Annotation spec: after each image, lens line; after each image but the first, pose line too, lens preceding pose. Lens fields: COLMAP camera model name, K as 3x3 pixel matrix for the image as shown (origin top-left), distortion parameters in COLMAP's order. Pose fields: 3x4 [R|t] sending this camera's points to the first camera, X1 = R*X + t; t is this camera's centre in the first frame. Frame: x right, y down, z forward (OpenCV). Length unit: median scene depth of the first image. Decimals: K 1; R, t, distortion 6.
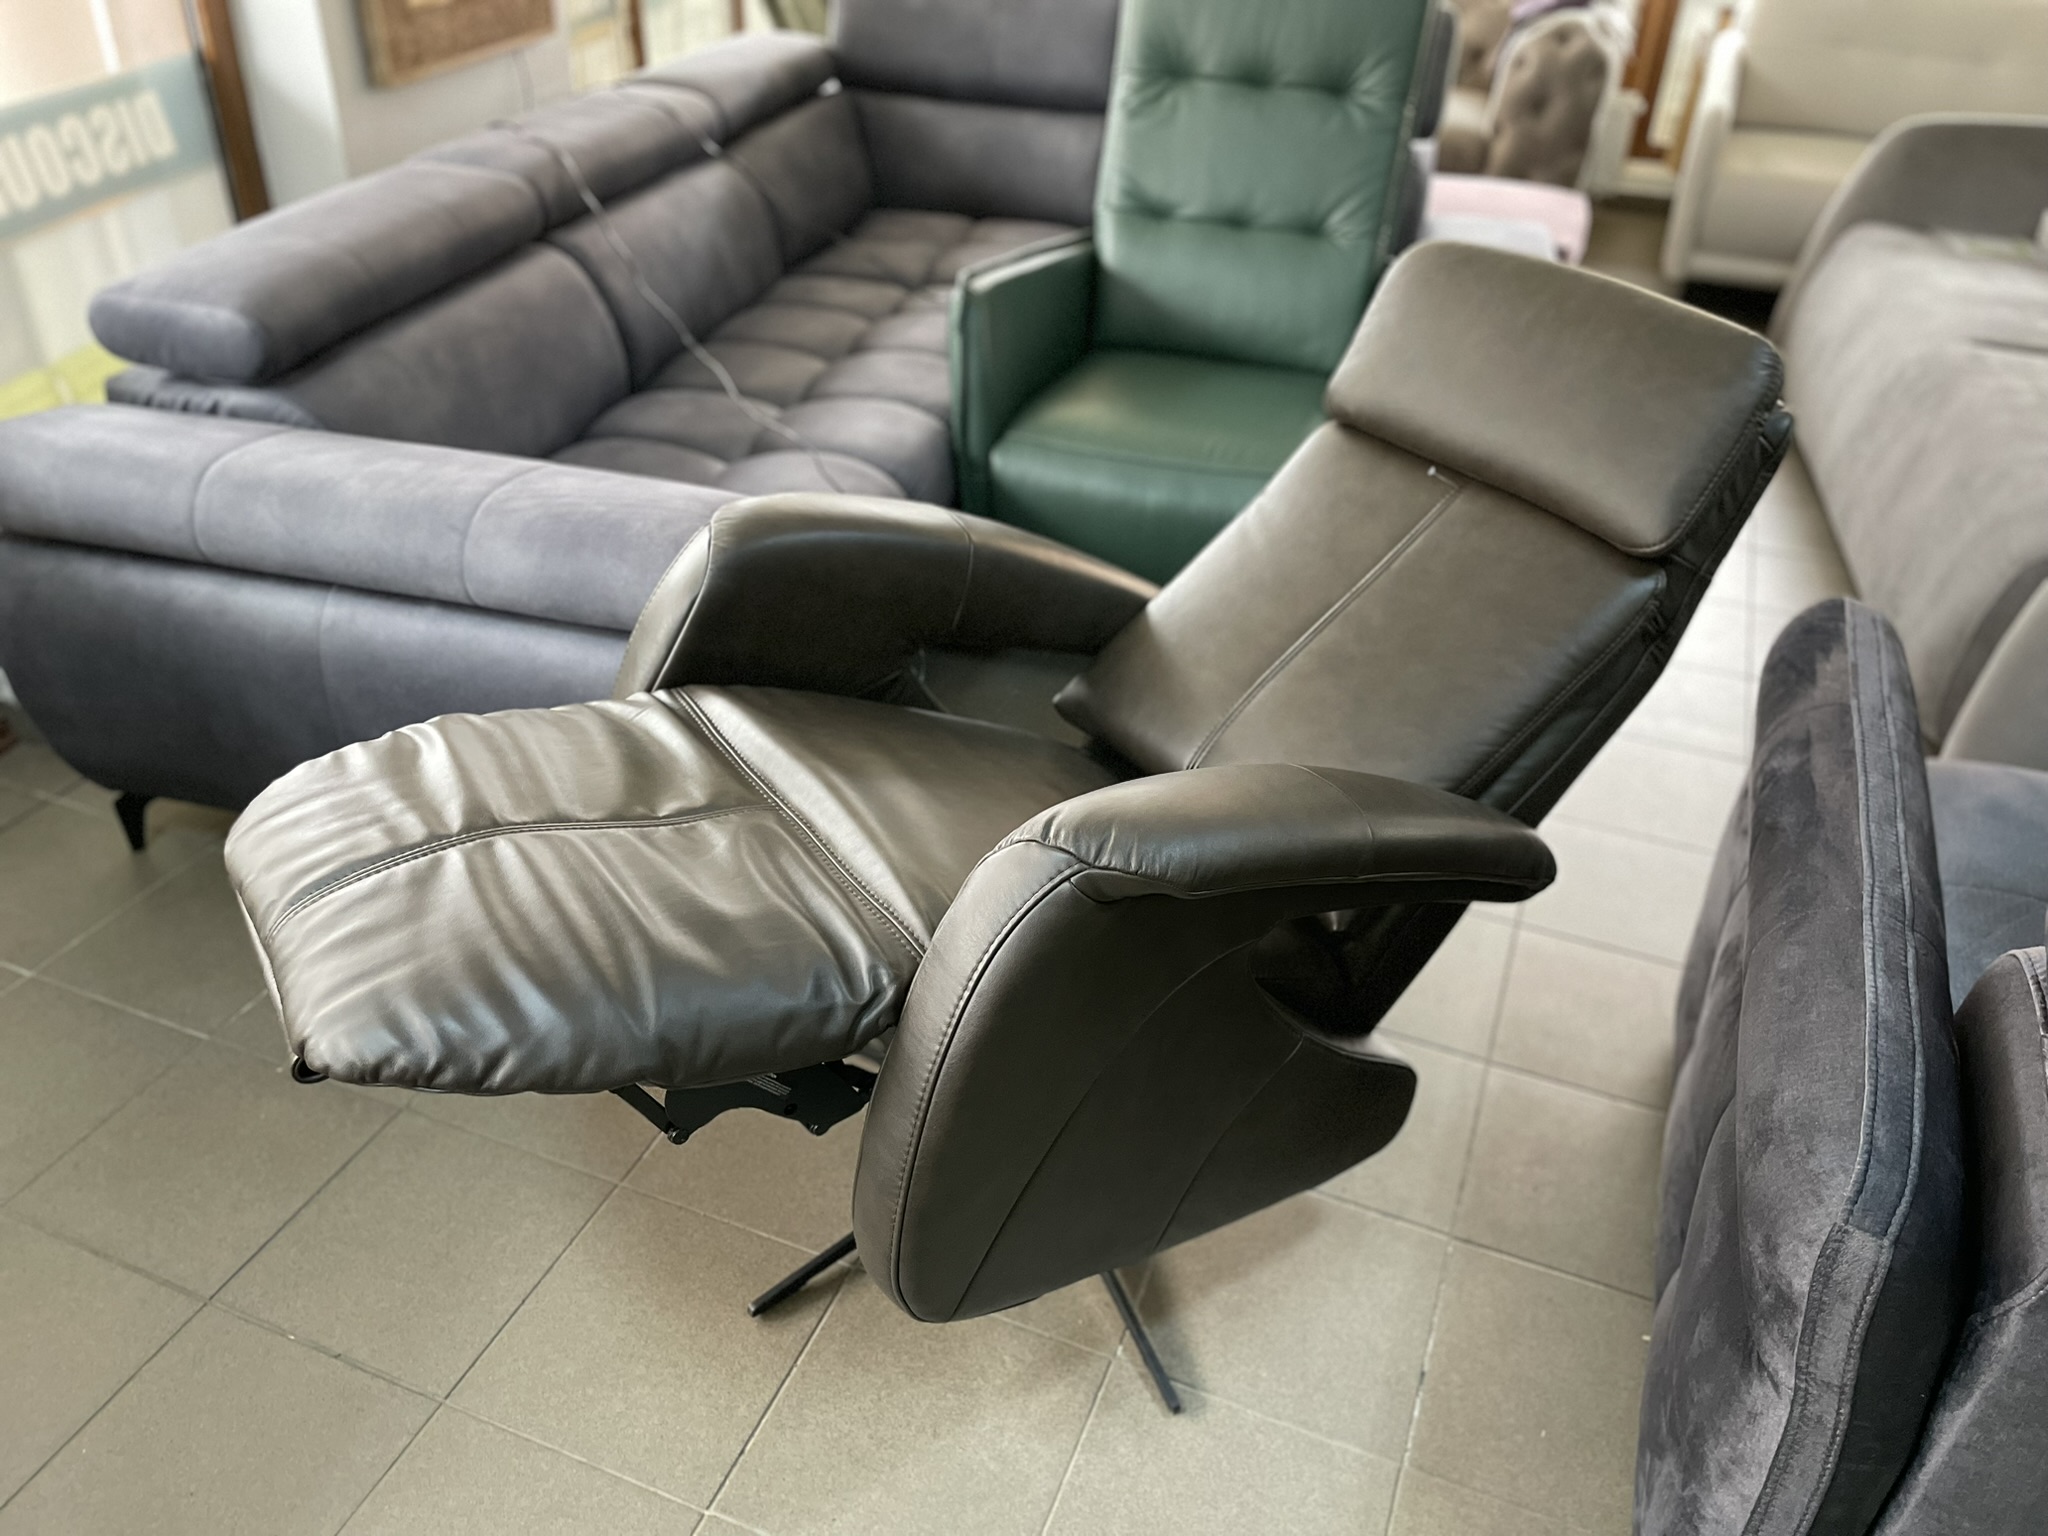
lens RADIAL K [[1543.9, 0, 1030.8], [0, 1543.9, 746.3], [0, 0, 1]] dist [0.078994, -0.113500]
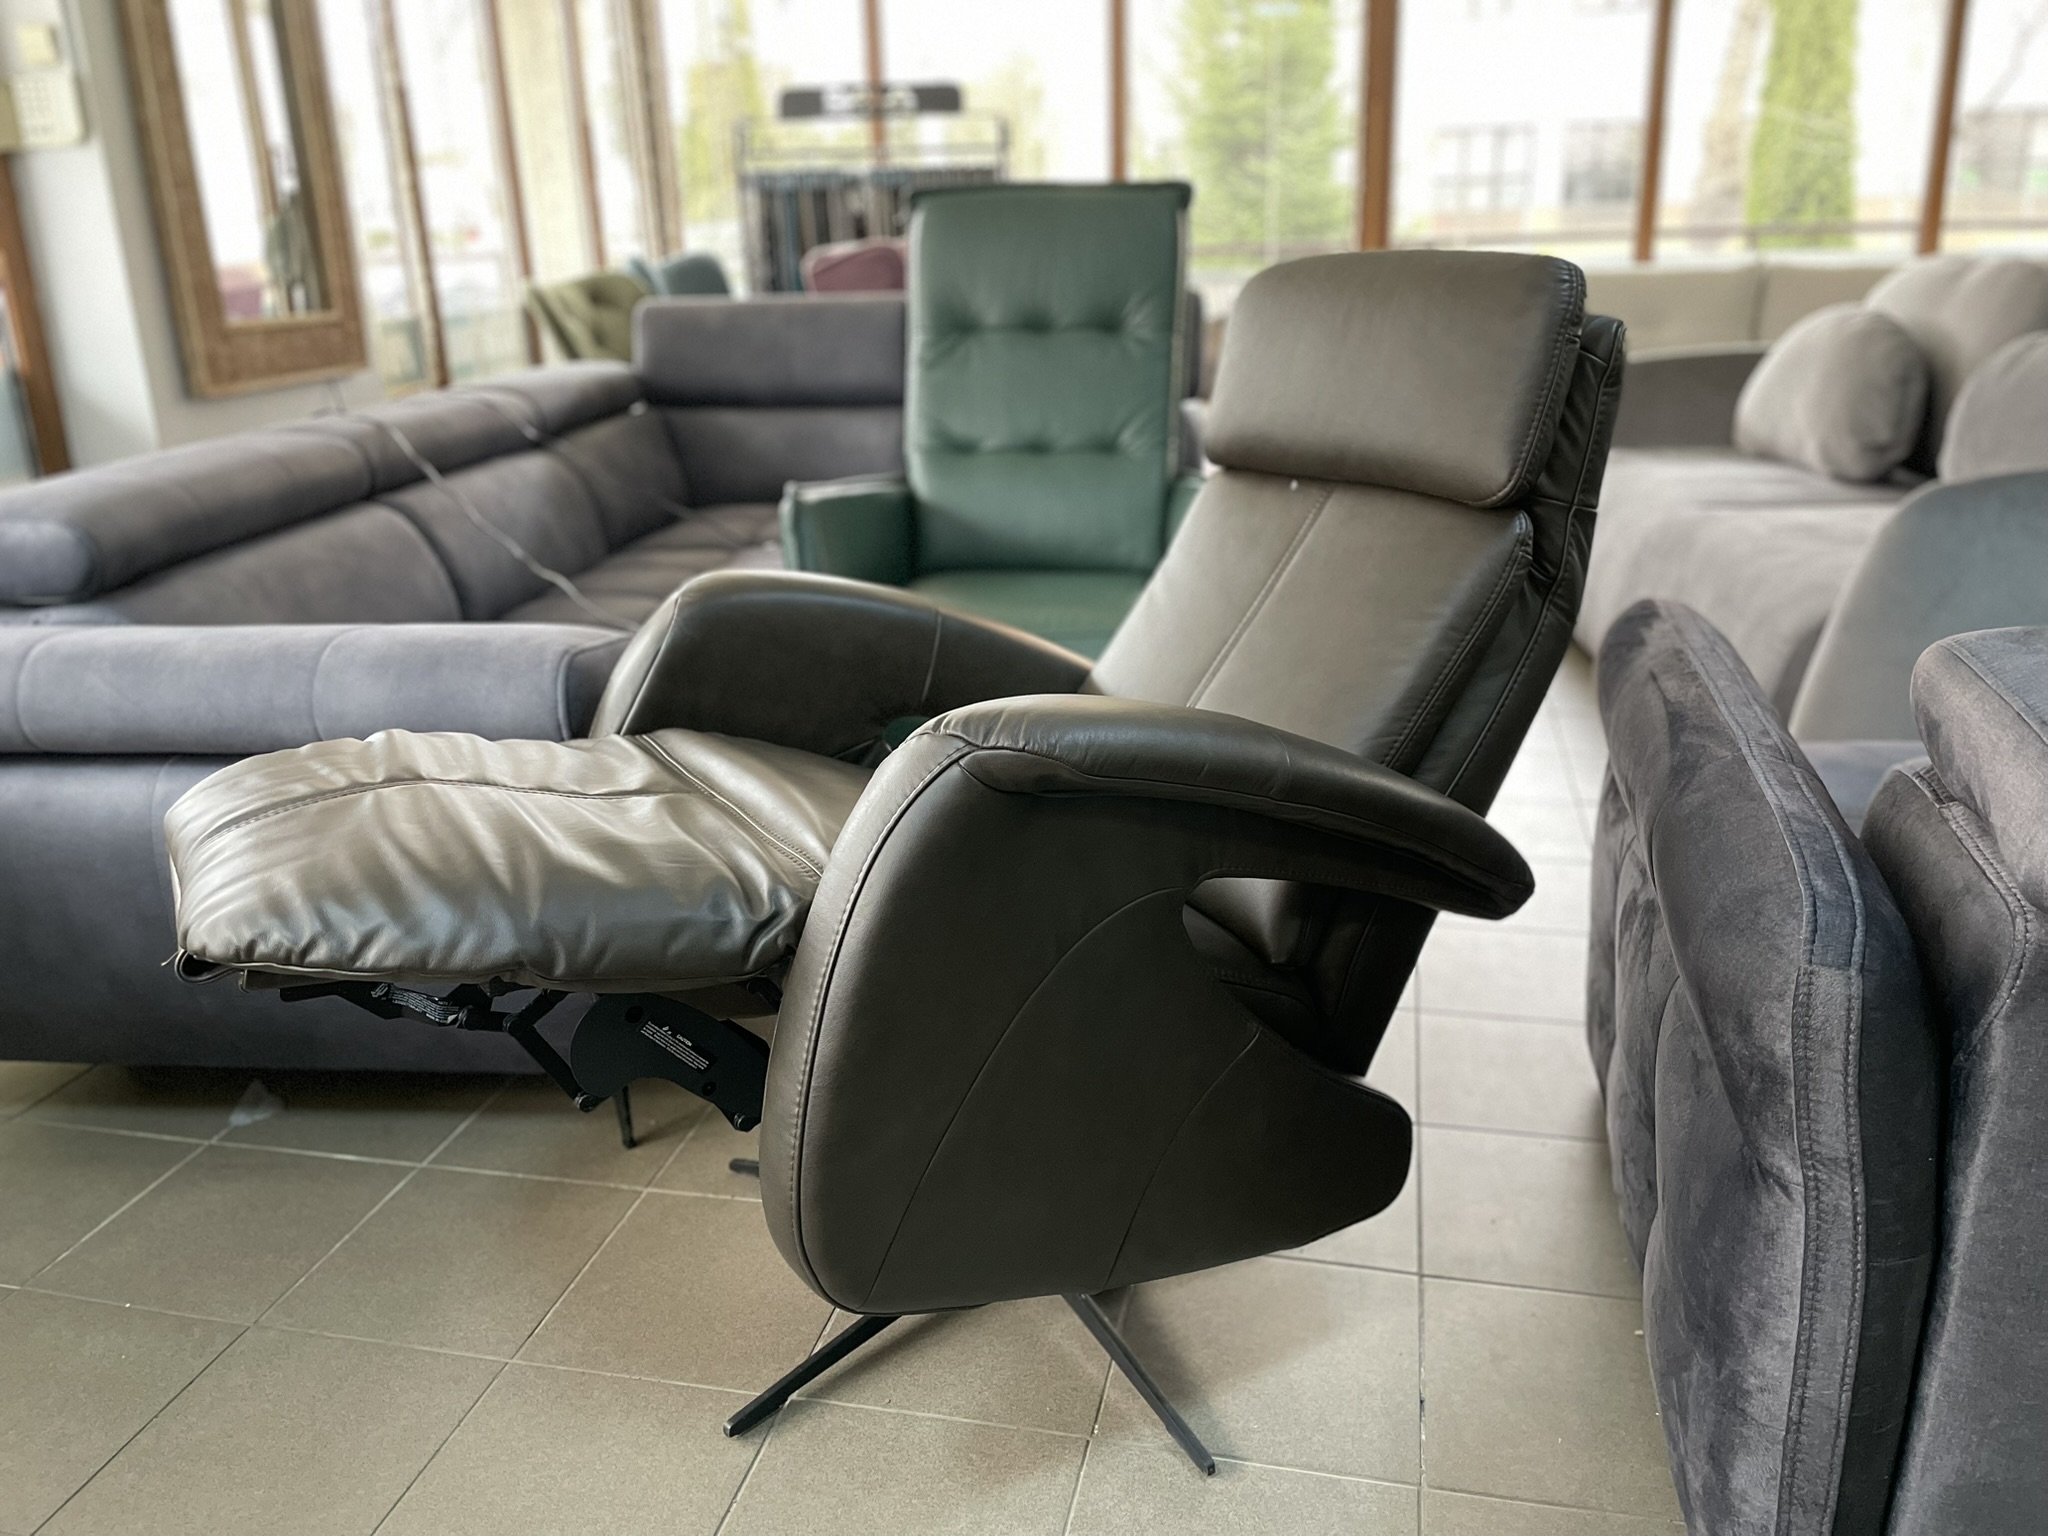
lens RADIAL K [[1543.9, 0, 1031.4], [0, 1543.9, 759.5], [0, 0, 1]] dist [0.078994, -0.113500]
pose [[0.986489, -0.107735, 0.123420, -0.040695], [0.135108, 0.961082, -0.240969, 0.186657], [-0.092656, 0.254389, 0.962653, 0.028853]]
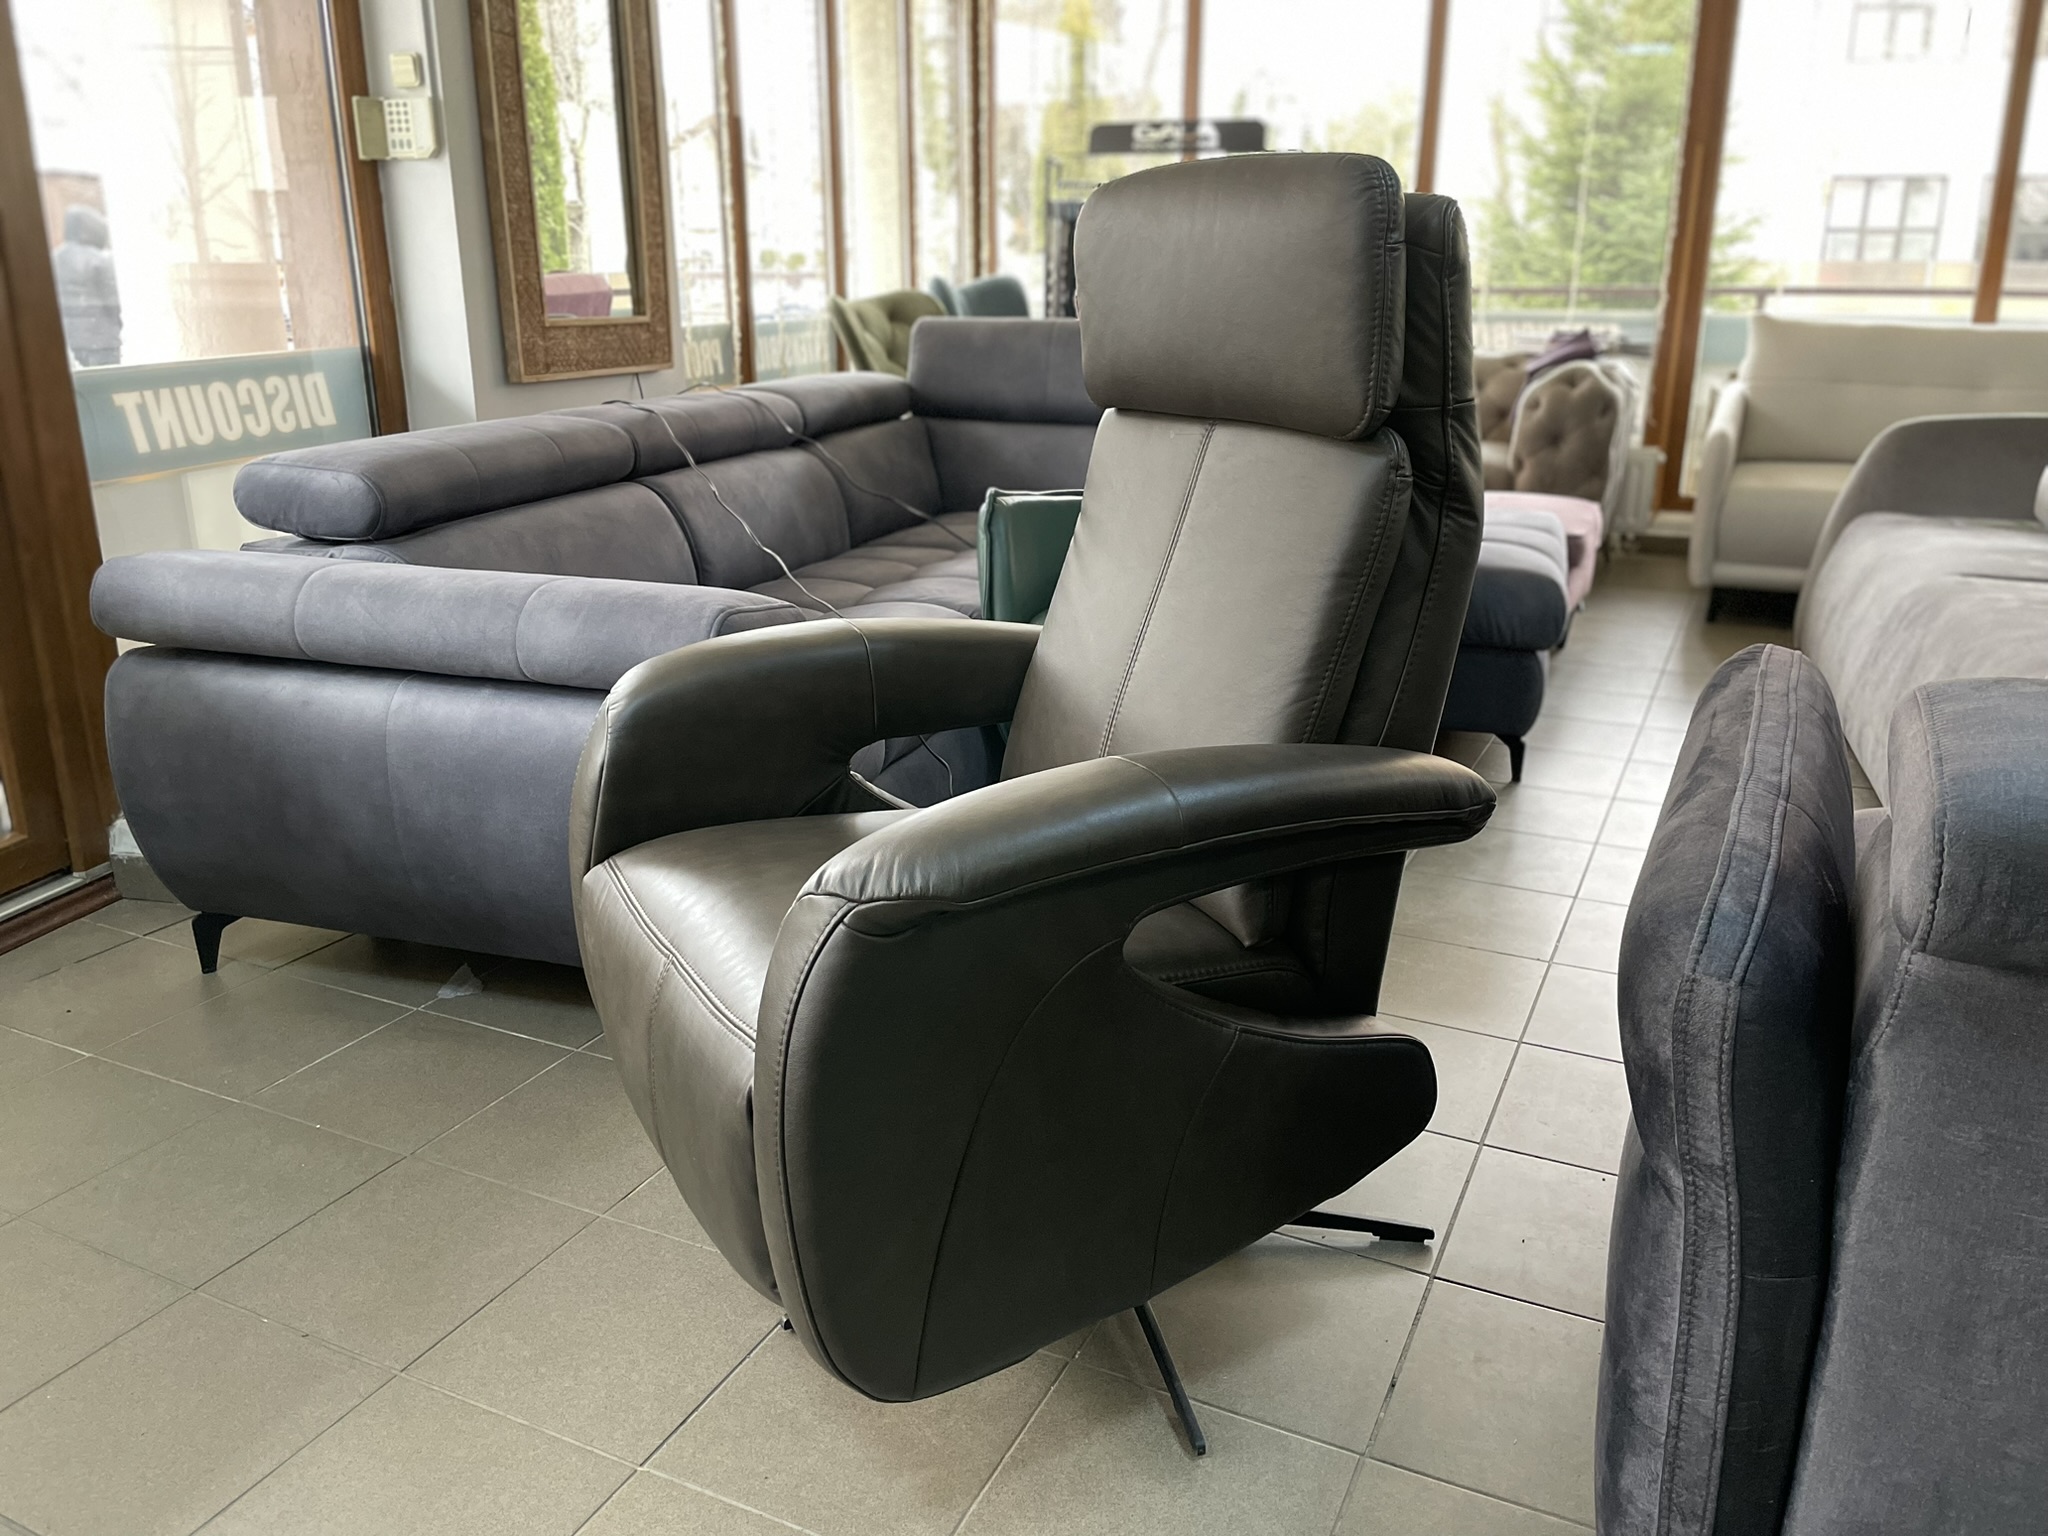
lens RADIAL K [[1543.9, 0, 1033.6], [0, 1543.9, 754.0], [0, 0, 1]] dist [0.078994, -0.113500]
pose [[0.997330, -0.008026, -0.072579, 0.084742], [-0.012197, 0.961667, -0.273947, 0.240746], [0.071996, 0.274101, 0.959002, -0.034850]]
